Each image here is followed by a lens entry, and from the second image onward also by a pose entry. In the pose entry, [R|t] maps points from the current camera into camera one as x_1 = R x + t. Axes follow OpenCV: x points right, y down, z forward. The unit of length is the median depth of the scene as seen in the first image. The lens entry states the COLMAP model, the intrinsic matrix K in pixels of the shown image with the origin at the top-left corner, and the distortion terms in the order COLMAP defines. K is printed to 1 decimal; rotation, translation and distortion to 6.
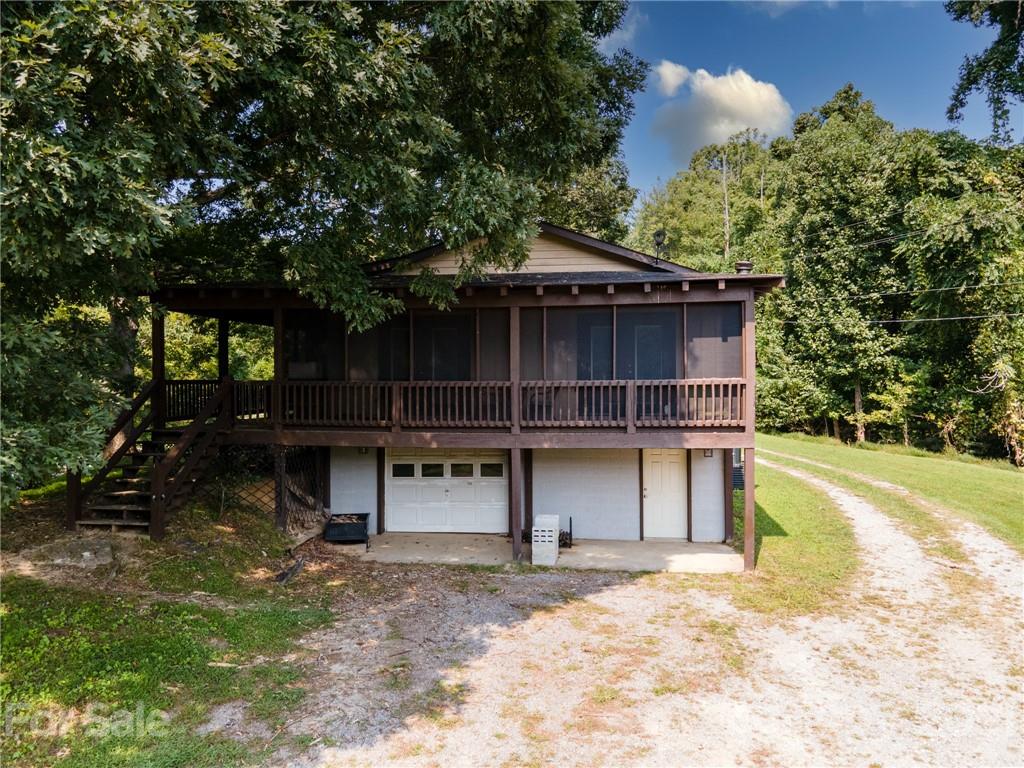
lens RADIAL K [[719.3, 0, 519.3], [0, 719.3, 388.0], [0, 0, 1]] dist [0.028820, 0.006102]
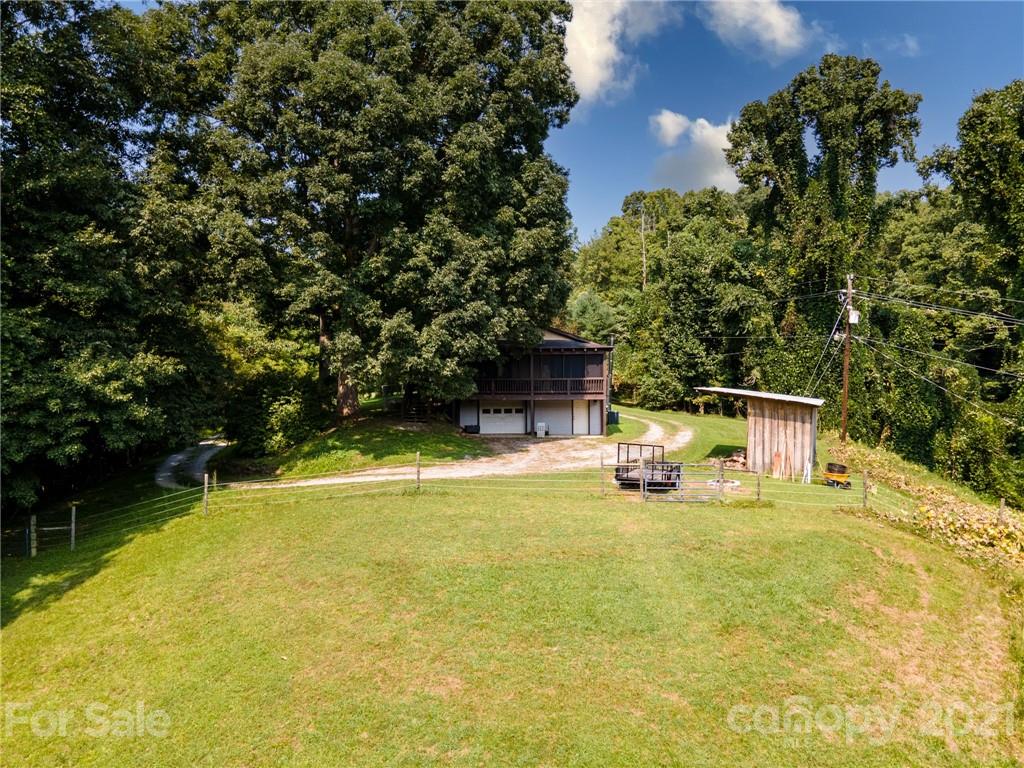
lens RADIAL K [[723.1, 0, 524.5], [0, 723.1, 379.5], [0, 0, 1]] dist [0.046955, 0.001645]
pose [[0.996819, 0.002469, 0.079657, -0.102246], [-0.001551, 0.999932, -0.011587, 0.011184], [-0.079680, 0.011427, 0.996755, -0.753134]]
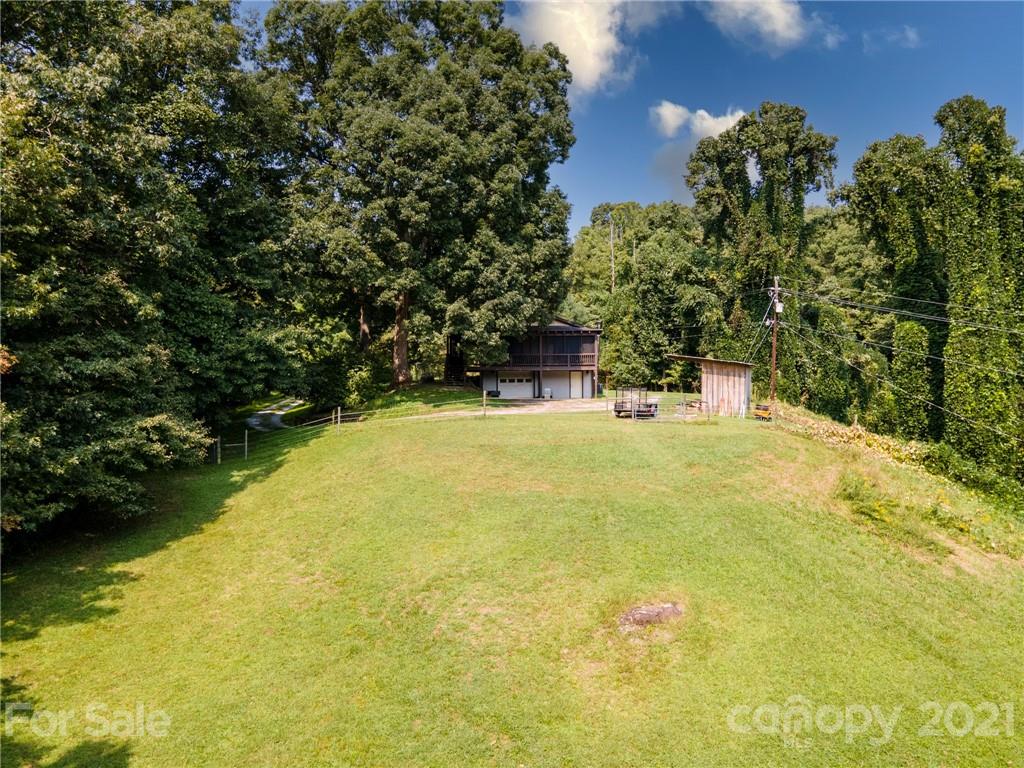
lens RADIAL K [[719.3, 0, 519.3], [0, 719.3, 388.0], [0, 0, 1]] dist [0.028820, 0.006102]
pose [[0.991907, 0.001731, 0.126956, -0.229046], [-0.000846, 0.999975, -0.007019, 0.075655], [-0.126965, 0.006855, 0.991883, -1.078974]]
